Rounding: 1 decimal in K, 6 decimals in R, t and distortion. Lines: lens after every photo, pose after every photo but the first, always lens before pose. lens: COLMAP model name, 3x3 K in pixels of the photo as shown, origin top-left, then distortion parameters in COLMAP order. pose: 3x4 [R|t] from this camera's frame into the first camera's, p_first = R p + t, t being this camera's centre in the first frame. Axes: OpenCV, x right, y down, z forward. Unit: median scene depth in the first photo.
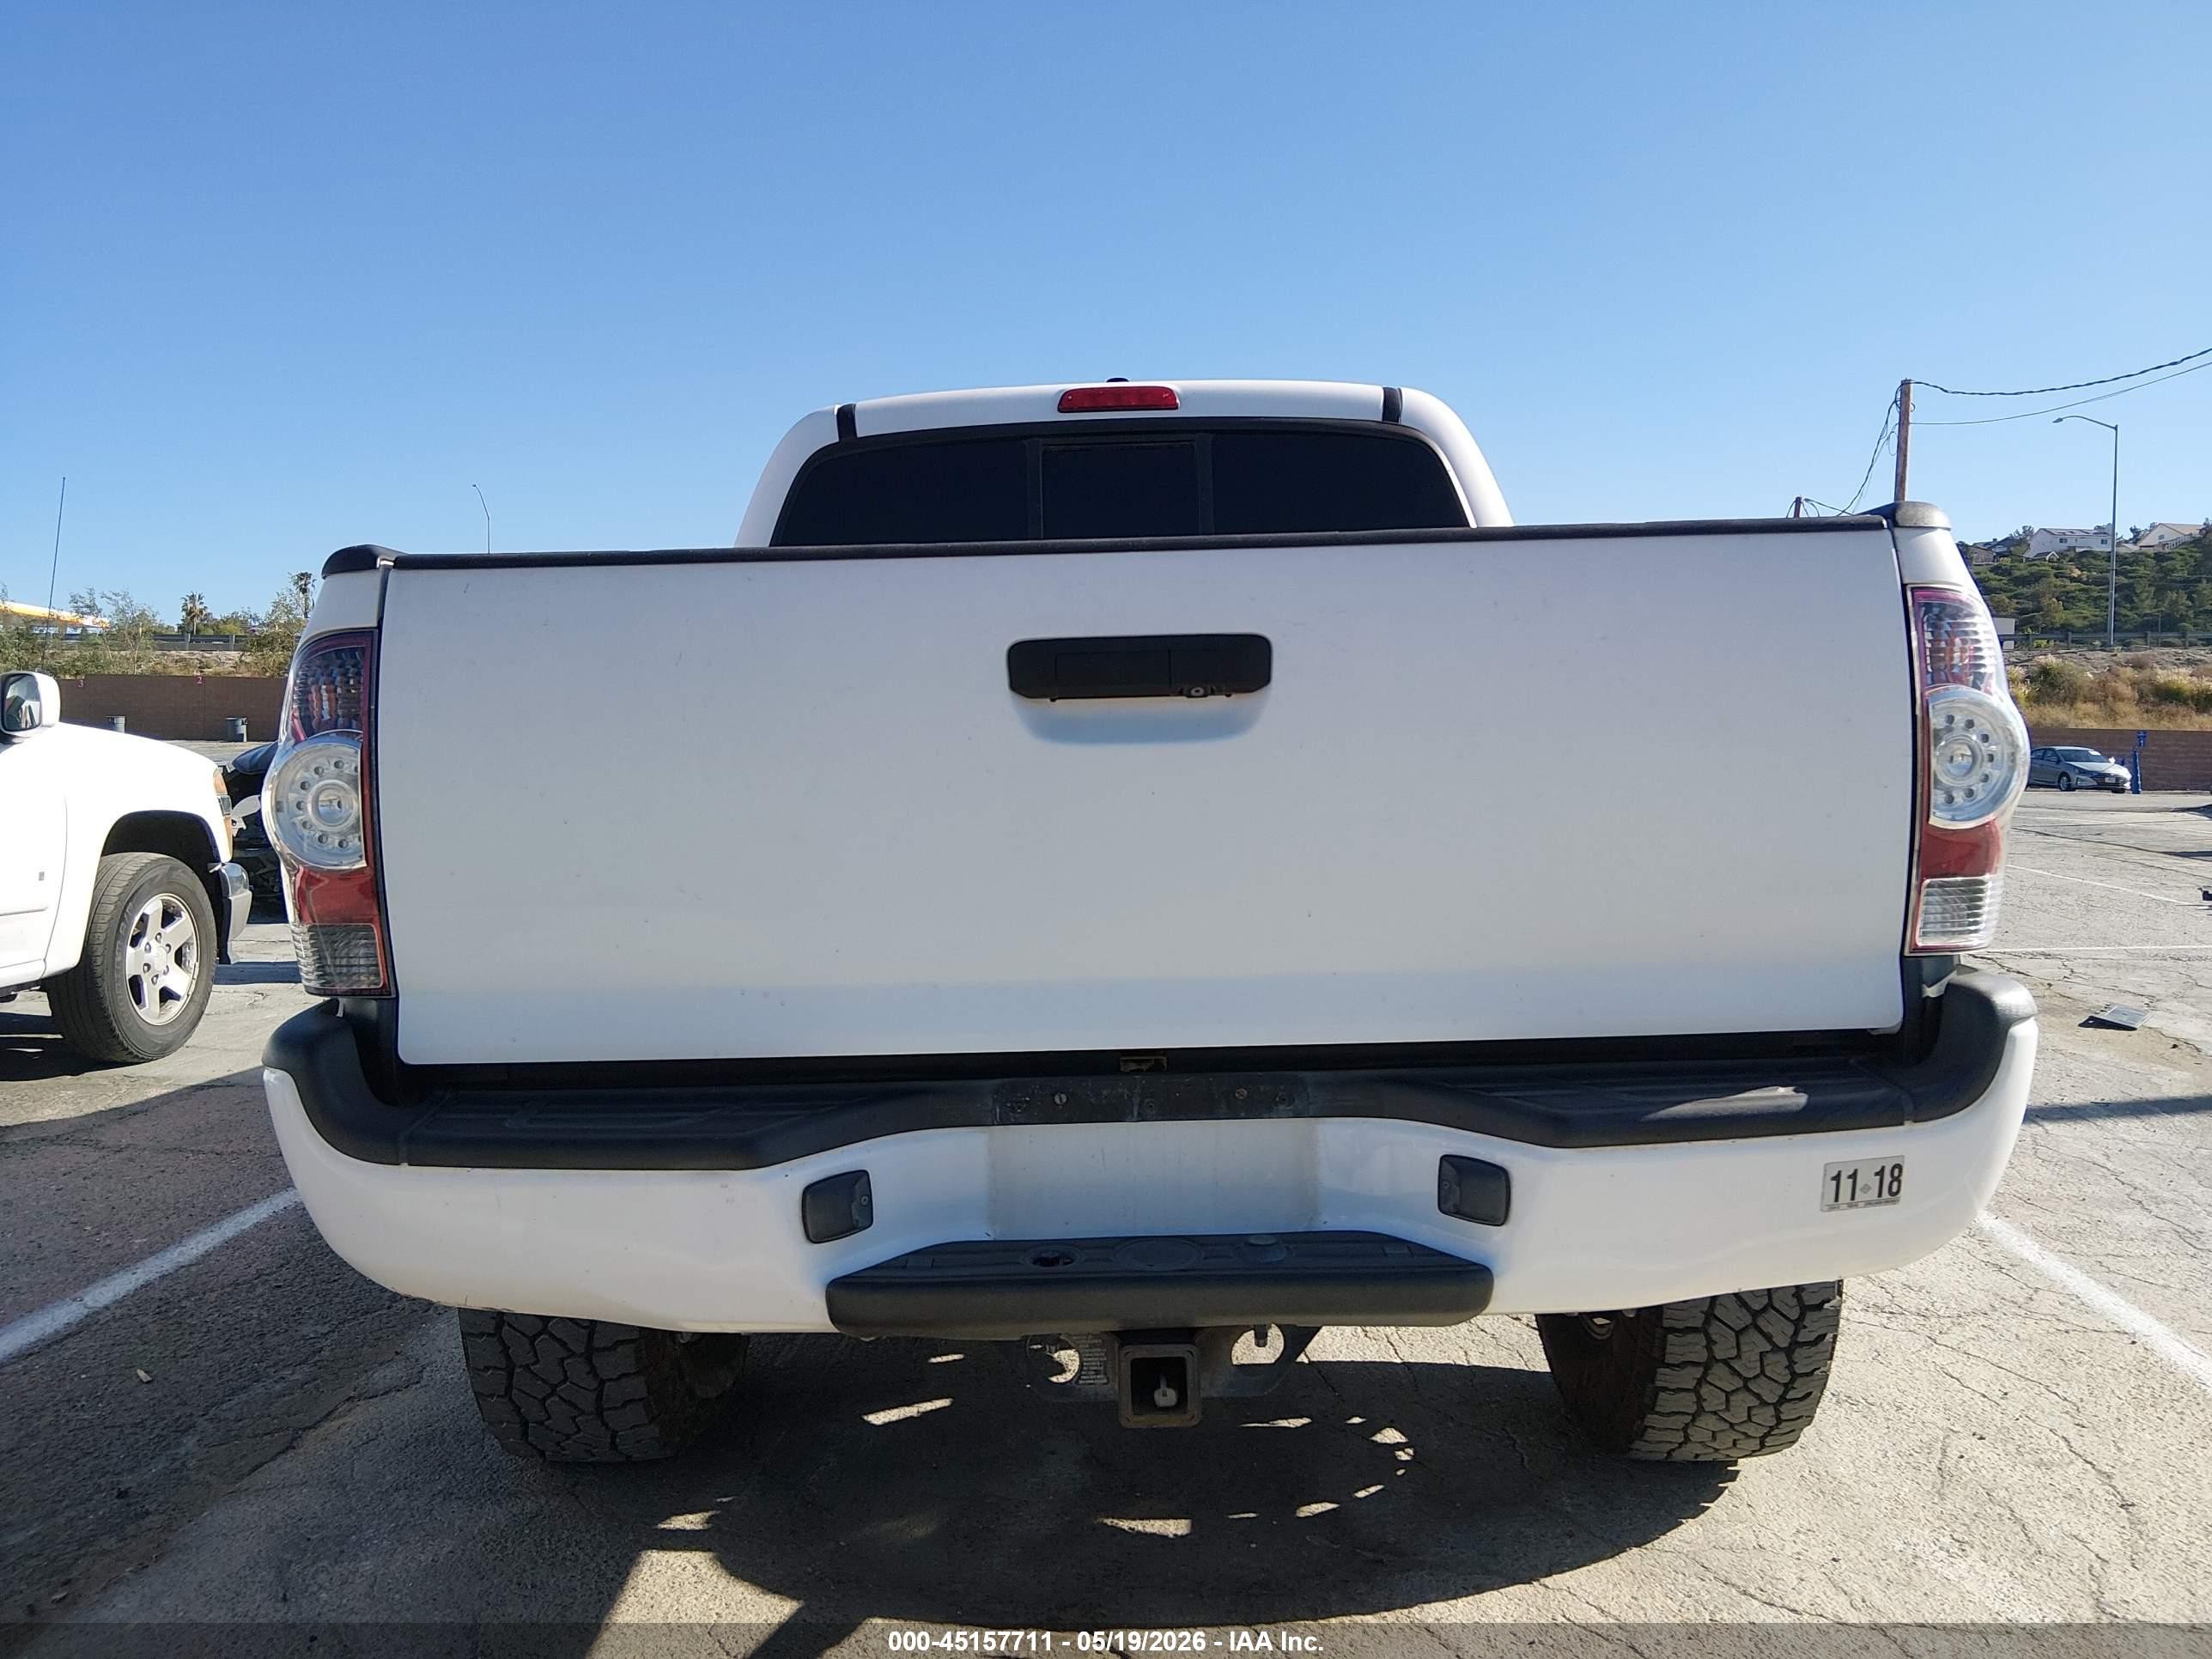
lens RADIAL K [[1717.2, 0, 1082.0], [0, 1717.2, 816.4], [0, 0, 1]] dist [0.070160, -0.110423]
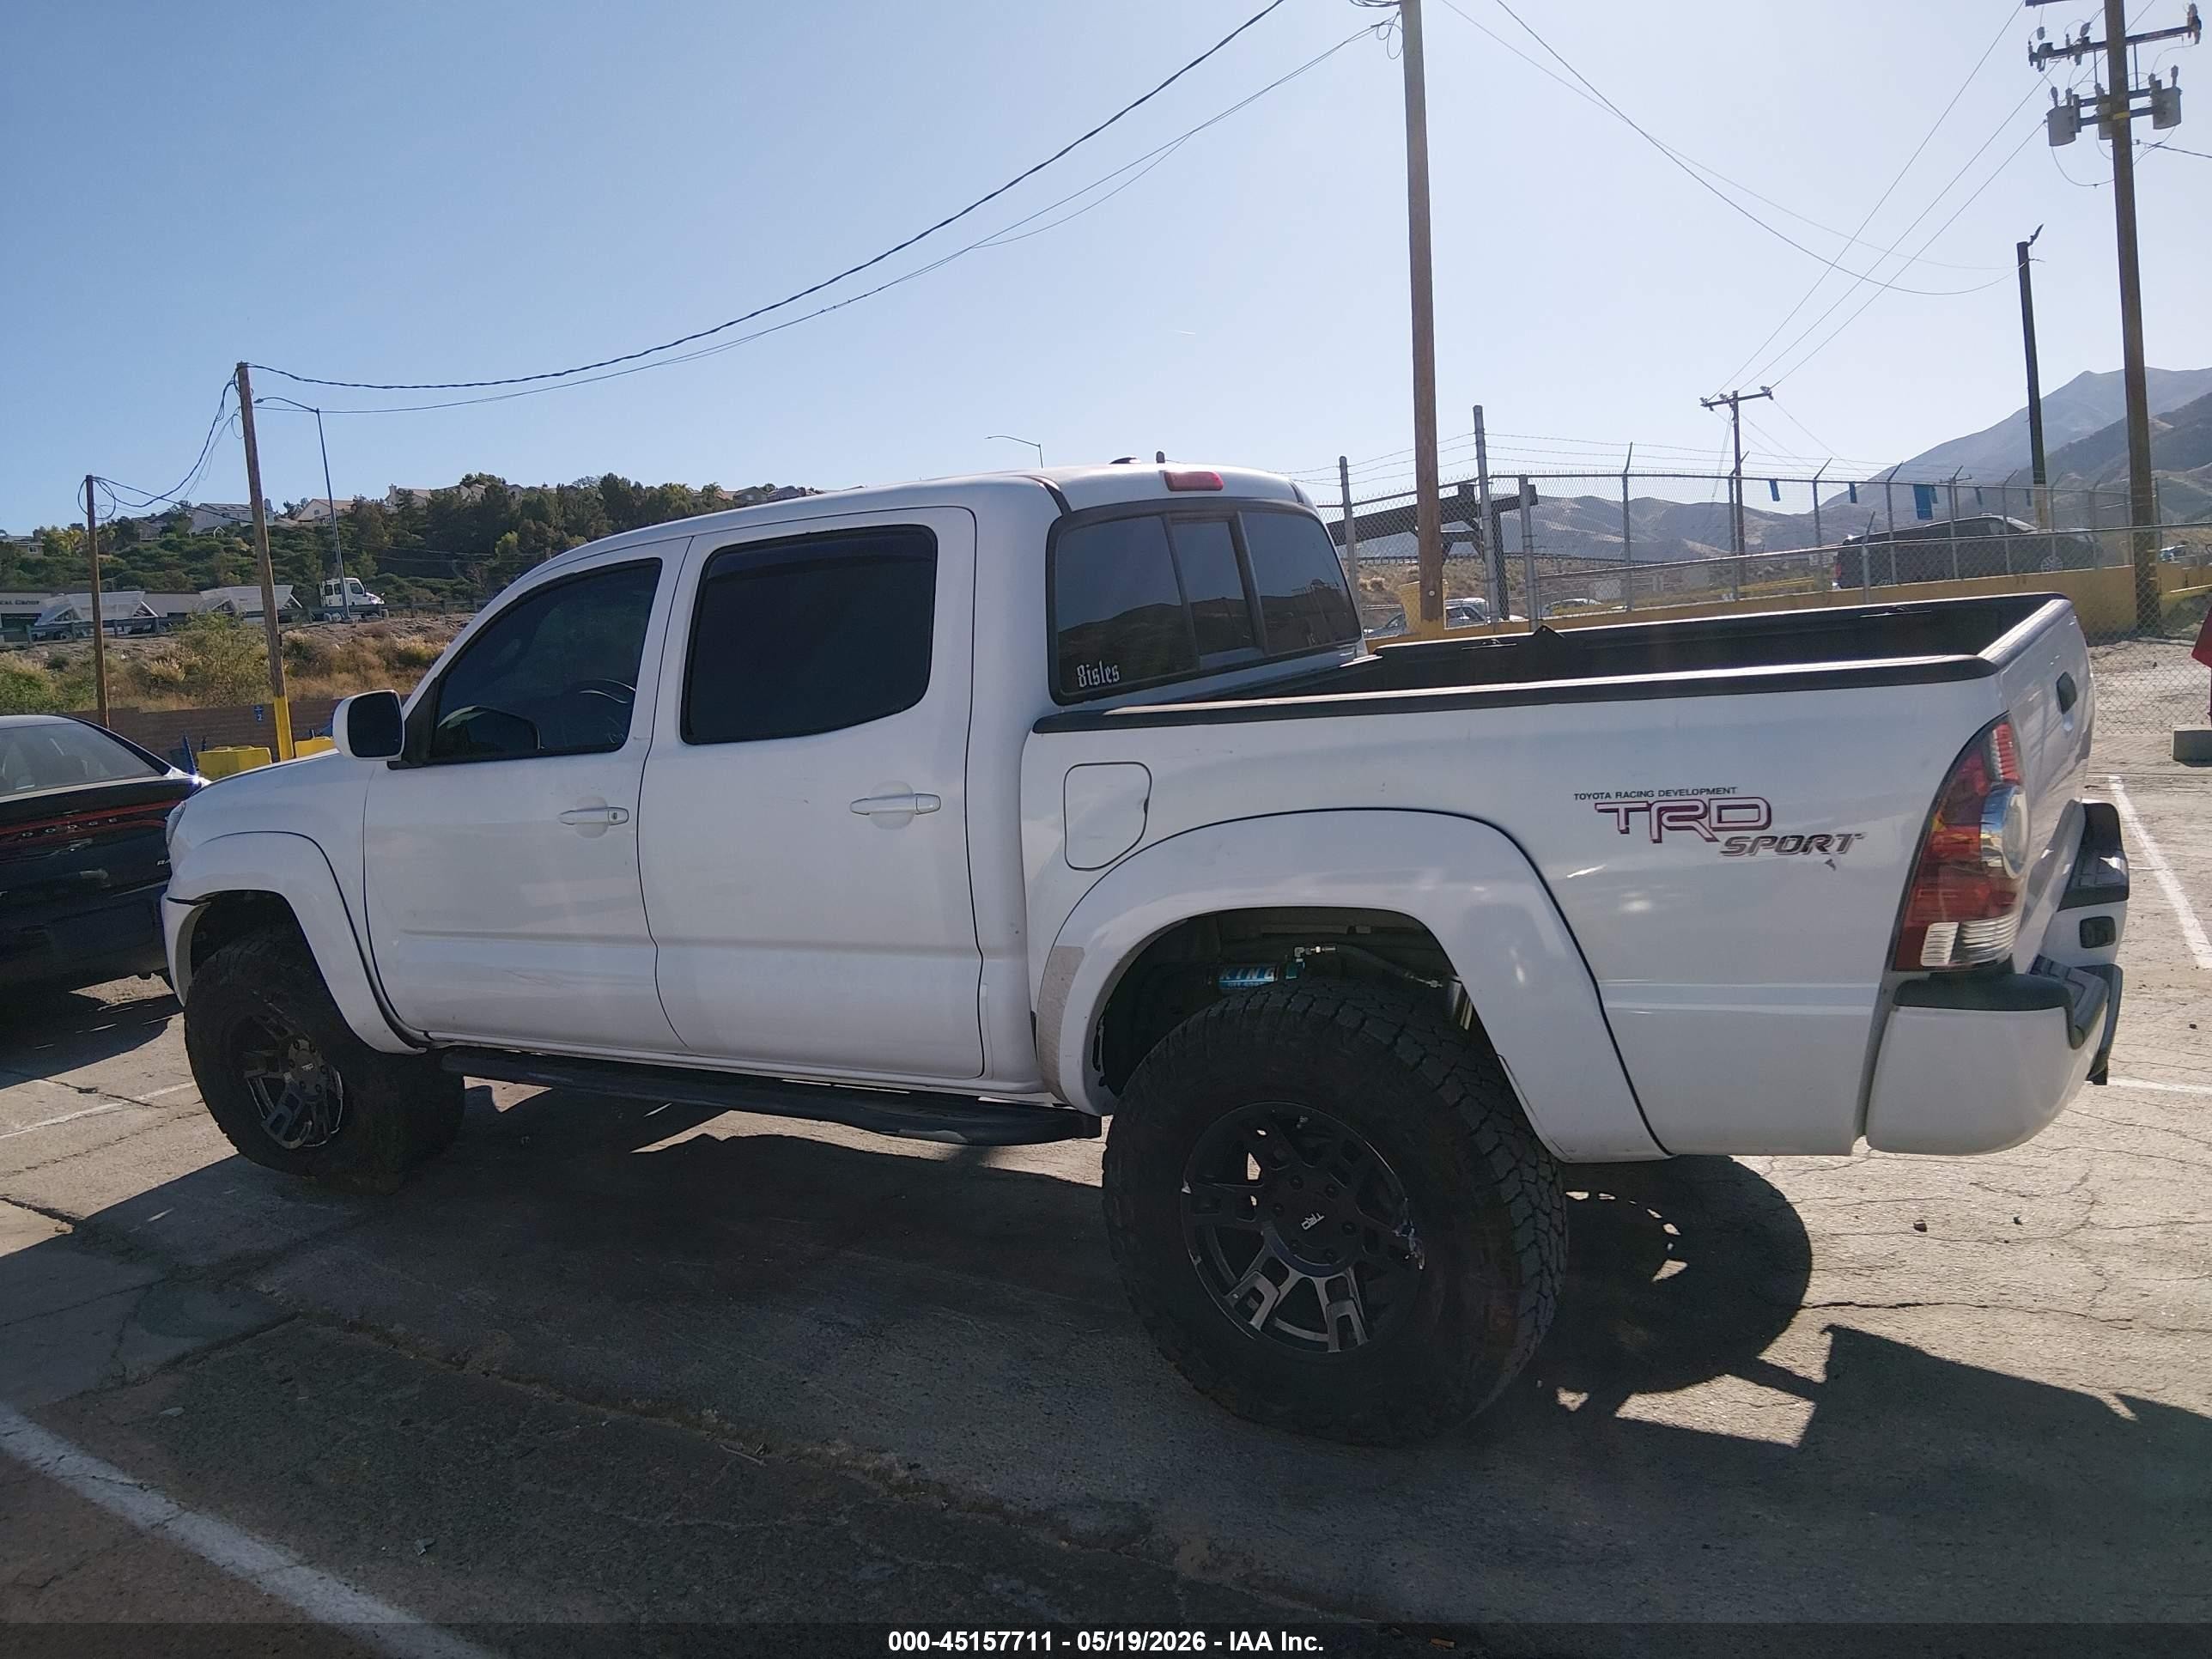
lens RADIAL K [[1717.2, 0, 1142.4], [0, 1717.2, 814.5], [0, 0, 1]] dist [0.070160, -0.110423]
pose [[0.528137, -0.141129, 0.837350, -0.121123], [0.128872, 0.987991, 0.085236, -0.014257], [-0.839323, 0.062894, 0.539982, 0.047885]]
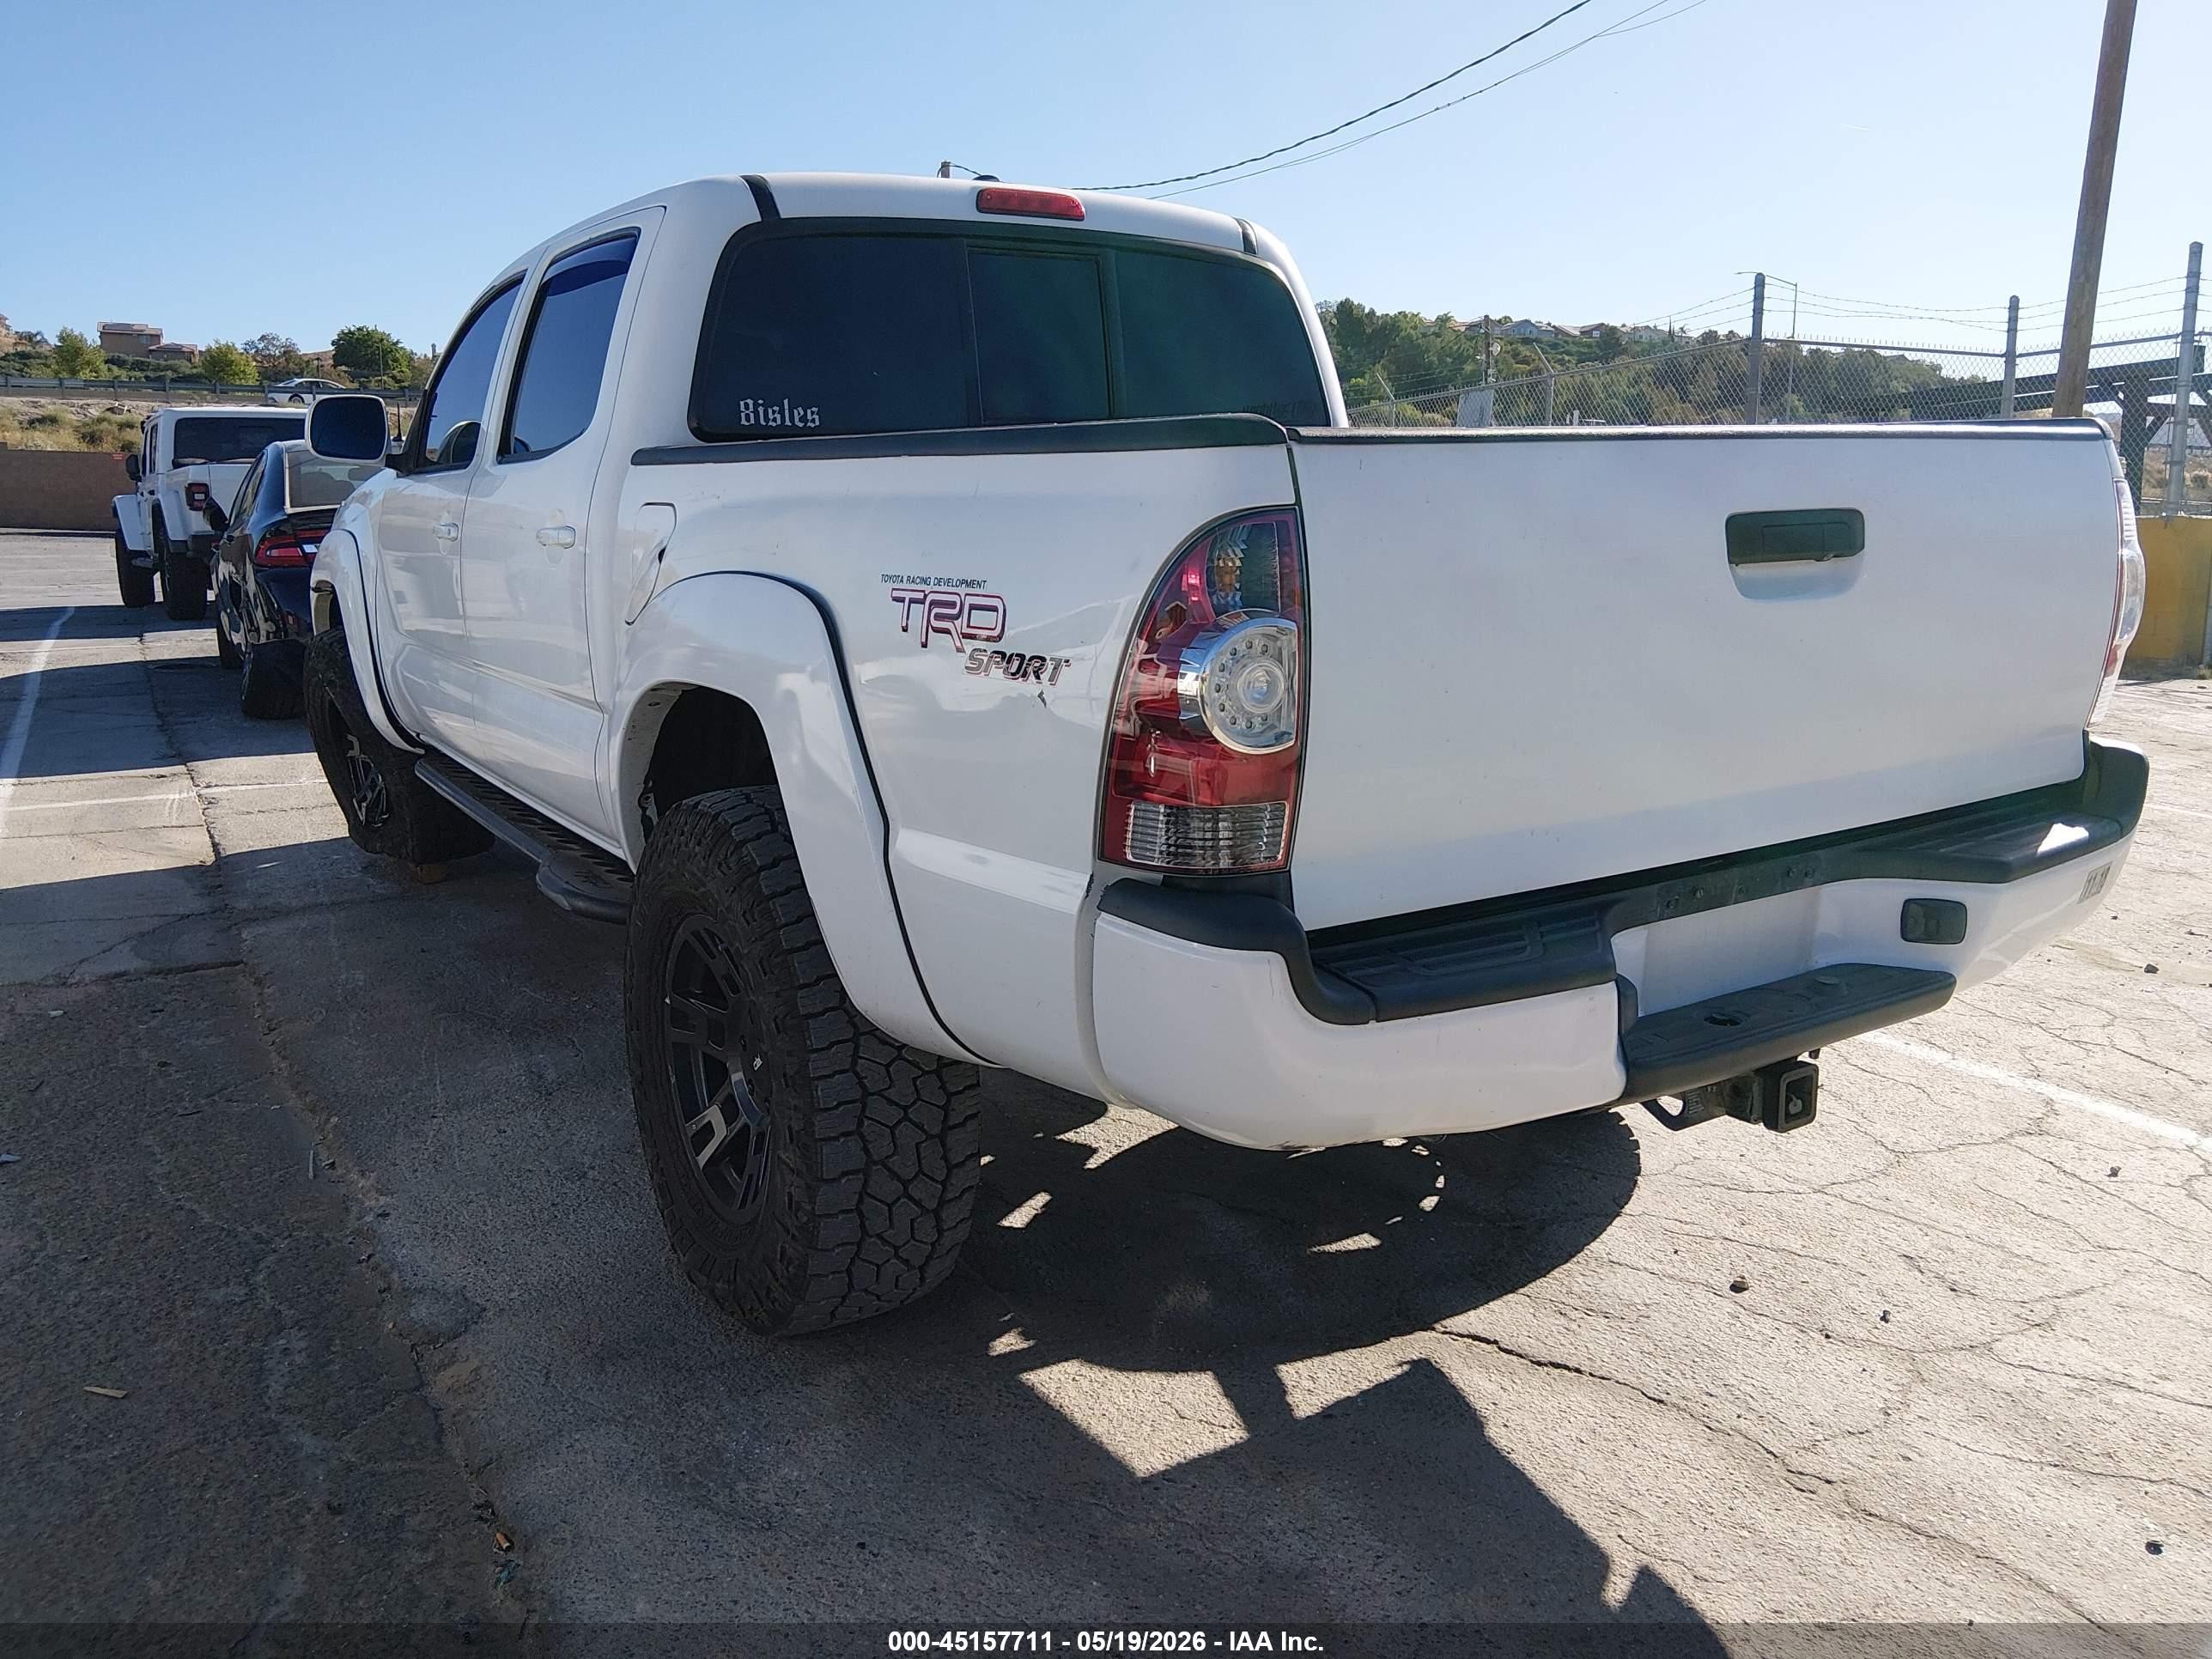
lens RADIAL K [[1717.2, 0, 1103.9], [0, 1717.2, 840.4], [0, 0, 1]] dist [0.070160, -0.110423]
pose [[0.832502, -0.102114, 0.544530, -0.061826], [0.017579, 0.987241, 0.158258, -0.004507], [-0.553743, -0.122178, 0.823676, 0.013588]]
